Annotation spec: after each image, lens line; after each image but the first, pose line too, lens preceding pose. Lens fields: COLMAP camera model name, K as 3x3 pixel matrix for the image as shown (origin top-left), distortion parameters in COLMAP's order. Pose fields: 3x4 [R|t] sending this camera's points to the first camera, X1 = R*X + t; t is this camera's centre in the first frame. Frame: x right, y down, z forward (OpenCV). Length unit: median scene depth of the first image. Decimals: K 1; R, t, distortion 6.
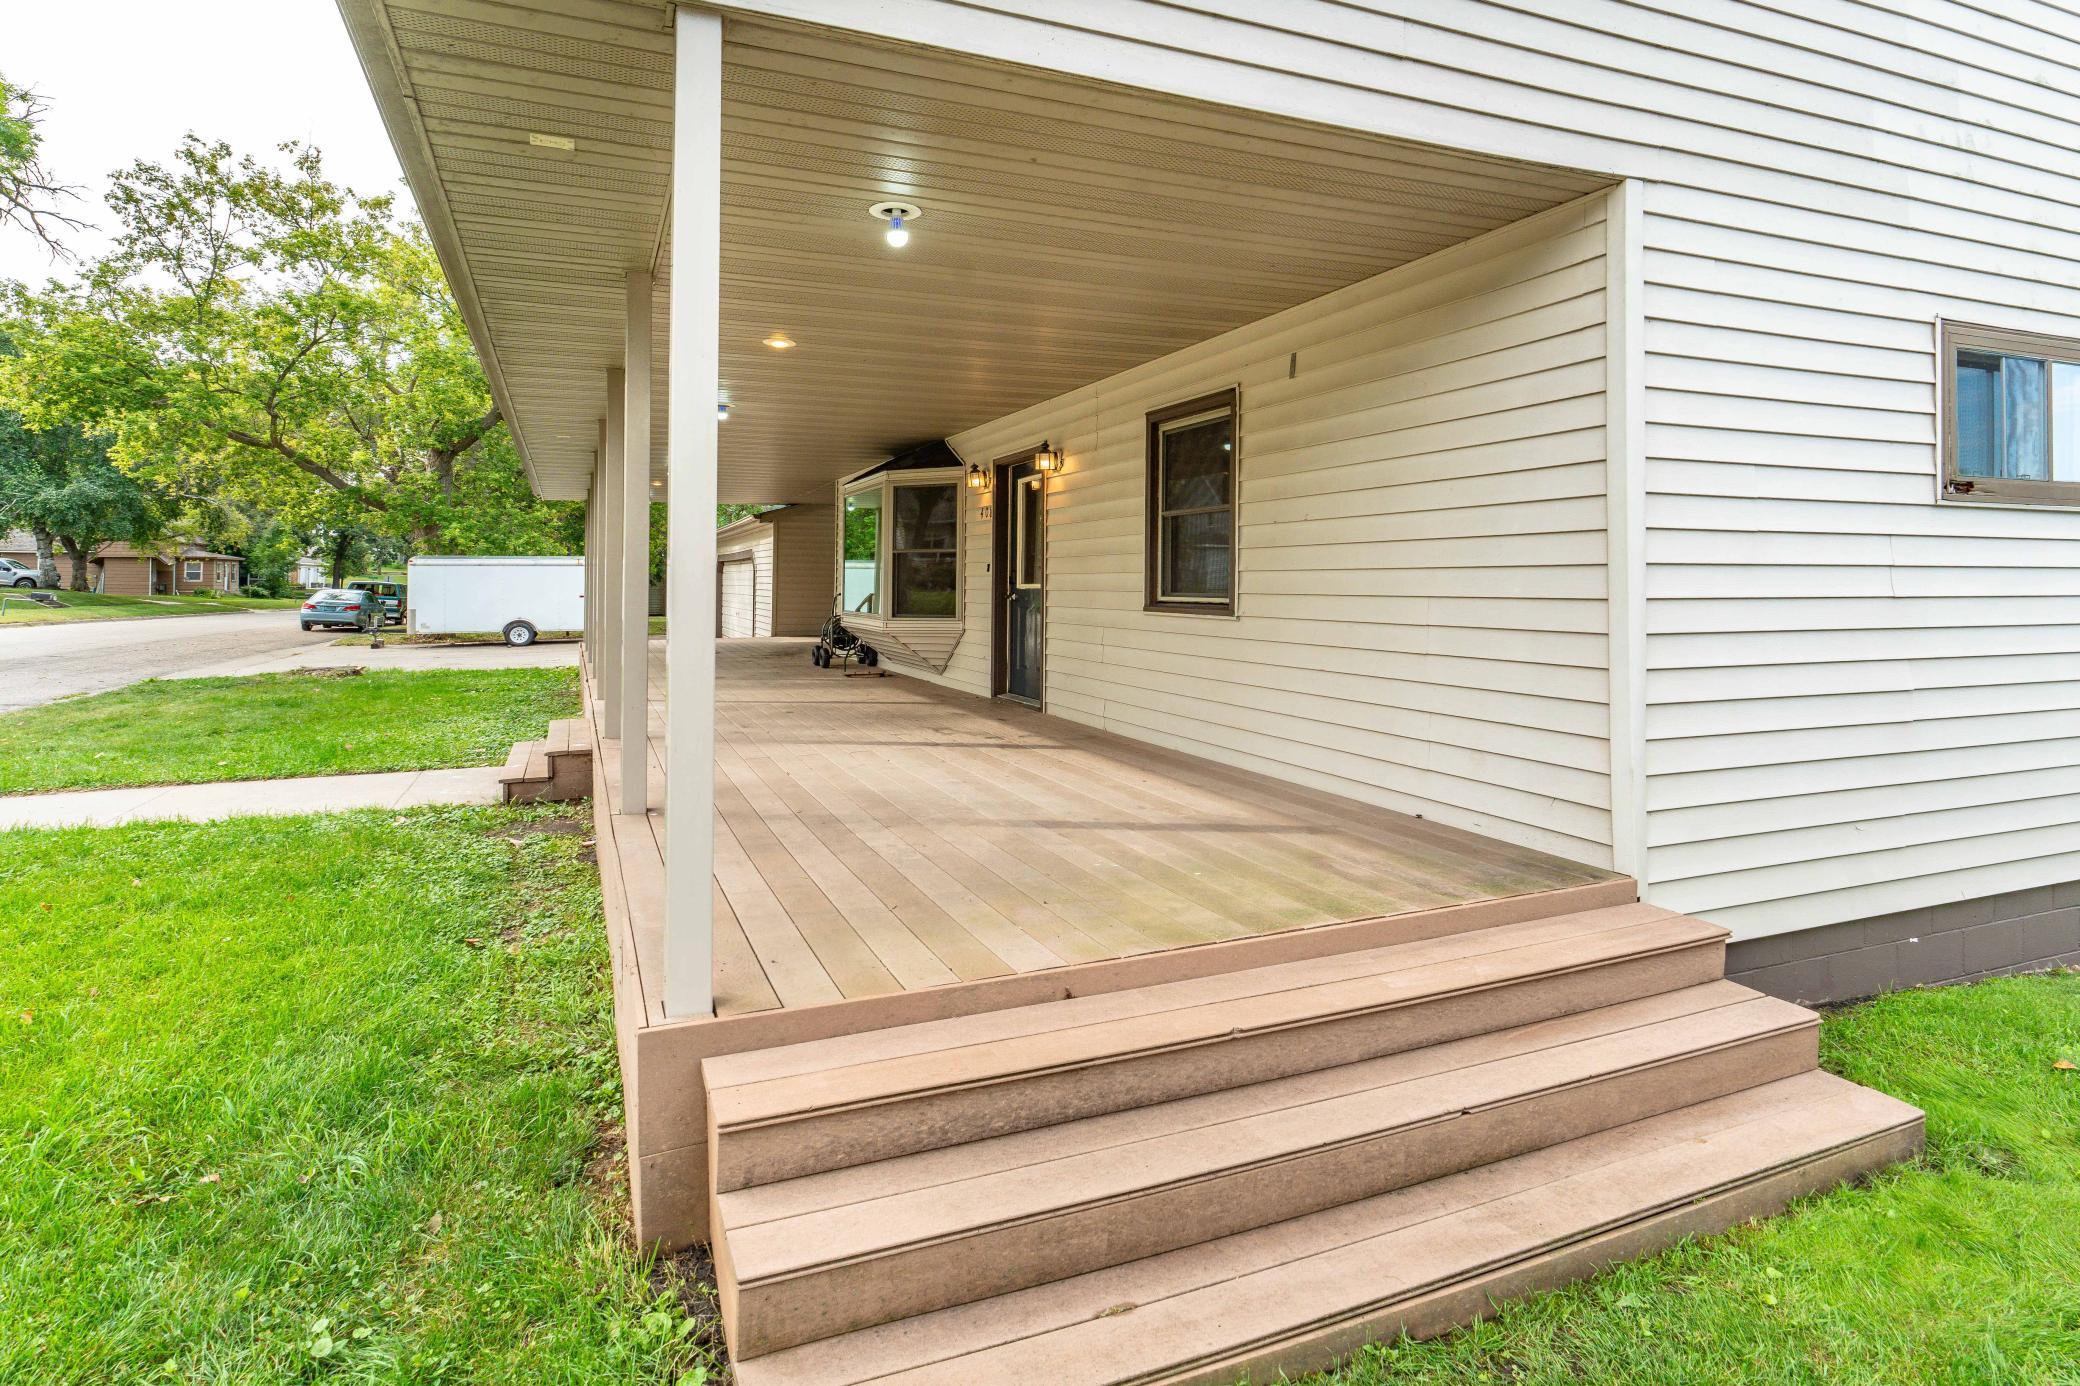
lens RADIAL K [[960.8, 0, 1040.0], [0, 960.8, 693.0], [0, 0, 1]] dist [0.018838, -0.000308]
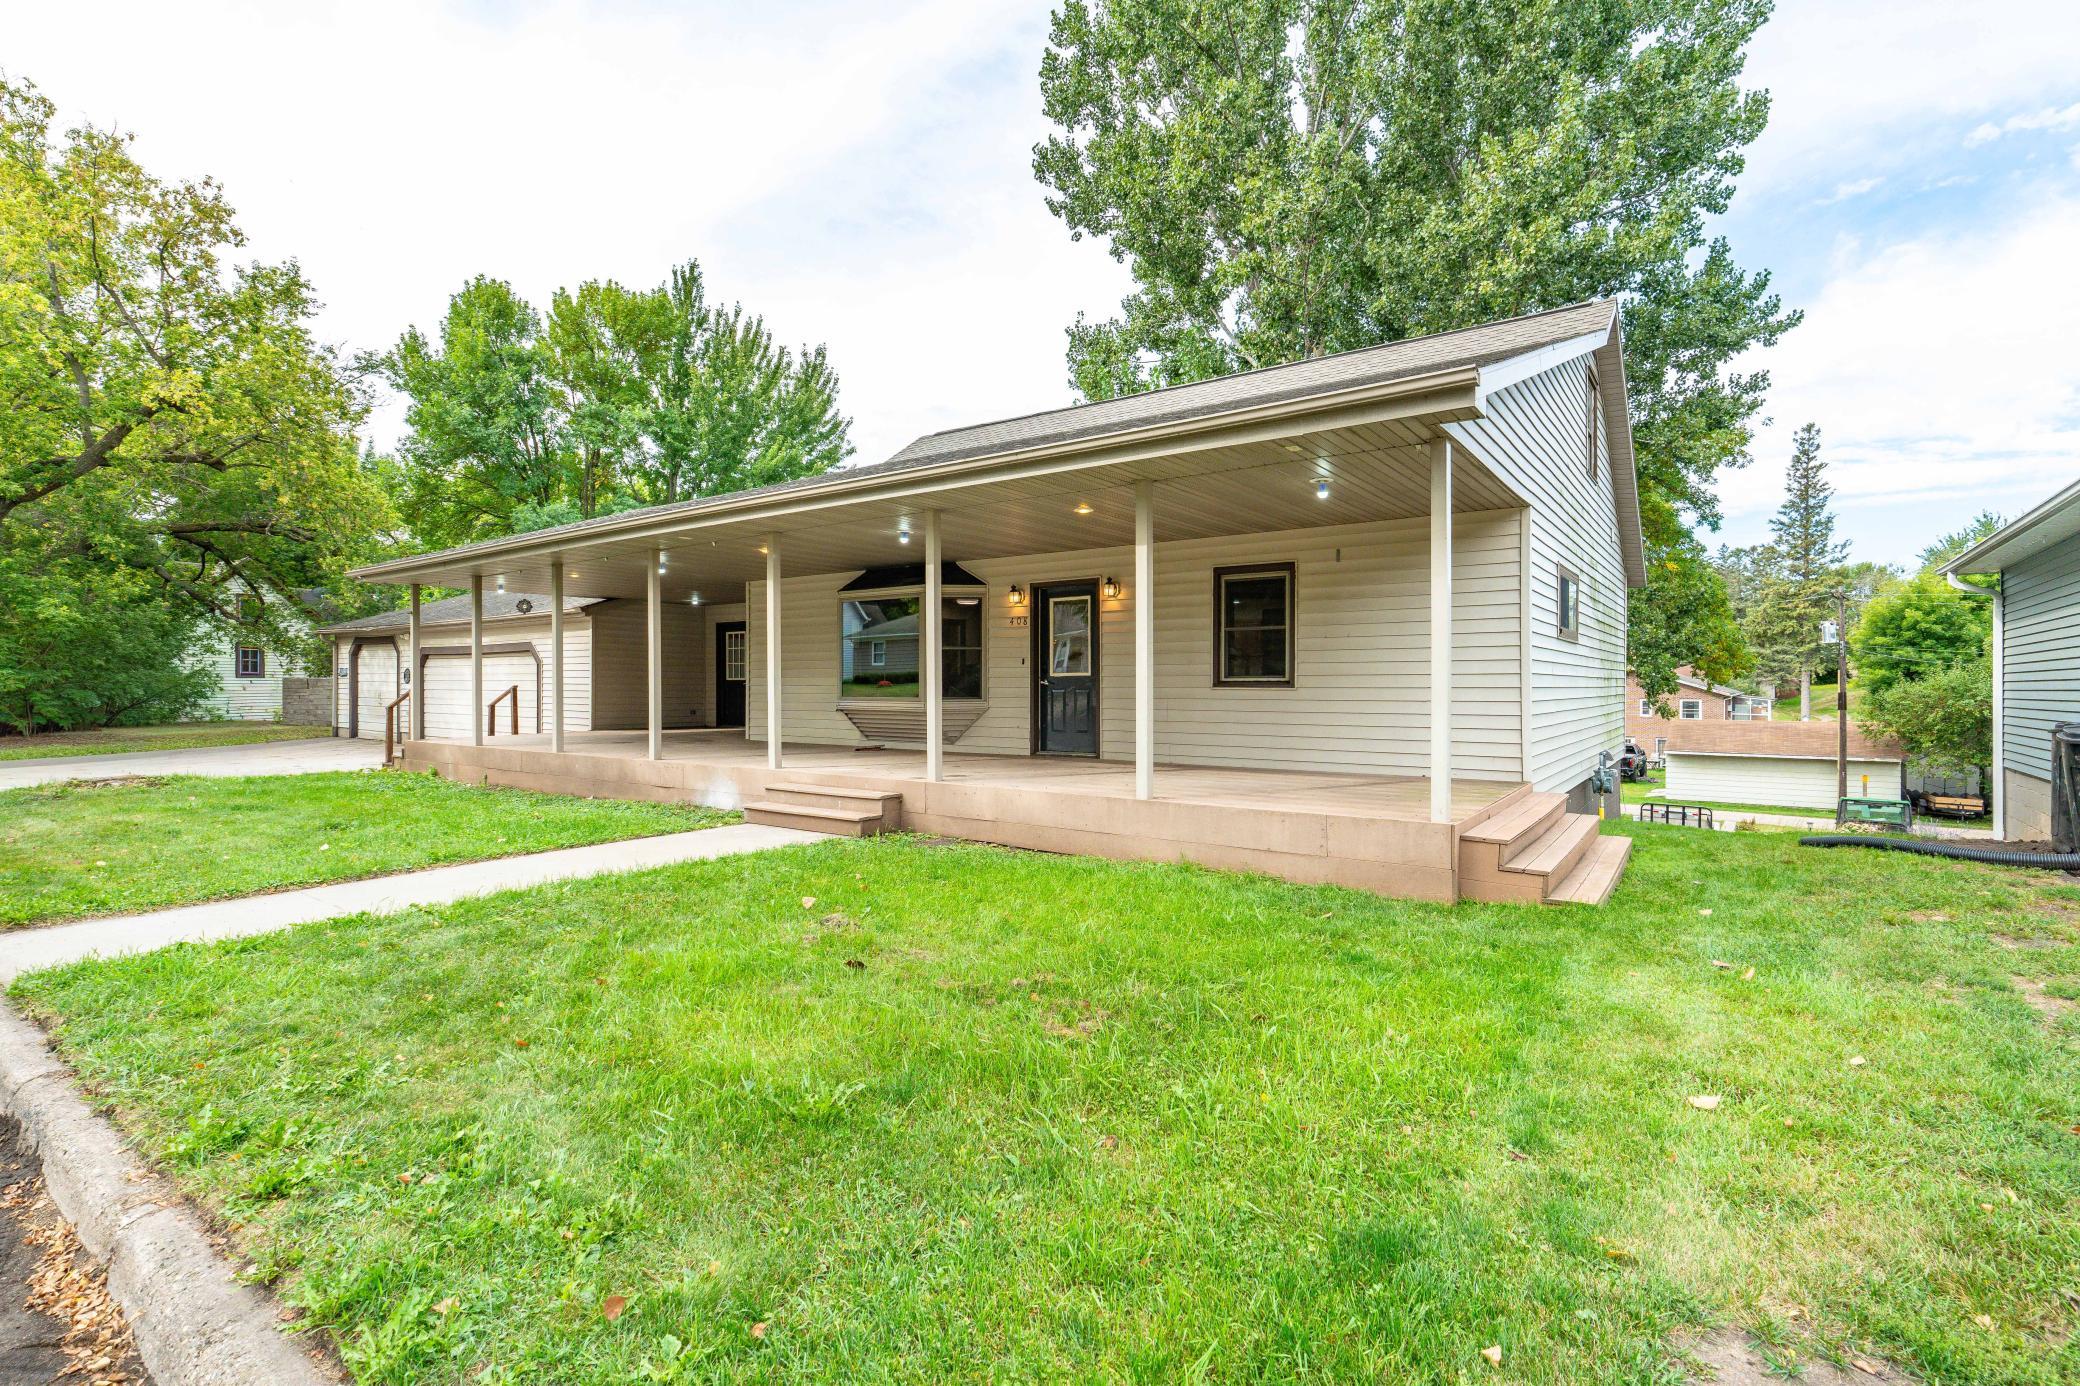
lens RADIAL K [[960.8, 0, 1040.0], [0, 960.8, 693.0], [0, 0, 1]] dist [0.018838, -0.000308]
pose [[0.842216, -0.004958, 0.539118, -1.002649], [0.063061, 0.994000, -0.089373, 0.048962], [-0.535440, 0.109269, 0.837475, -0.188851]]
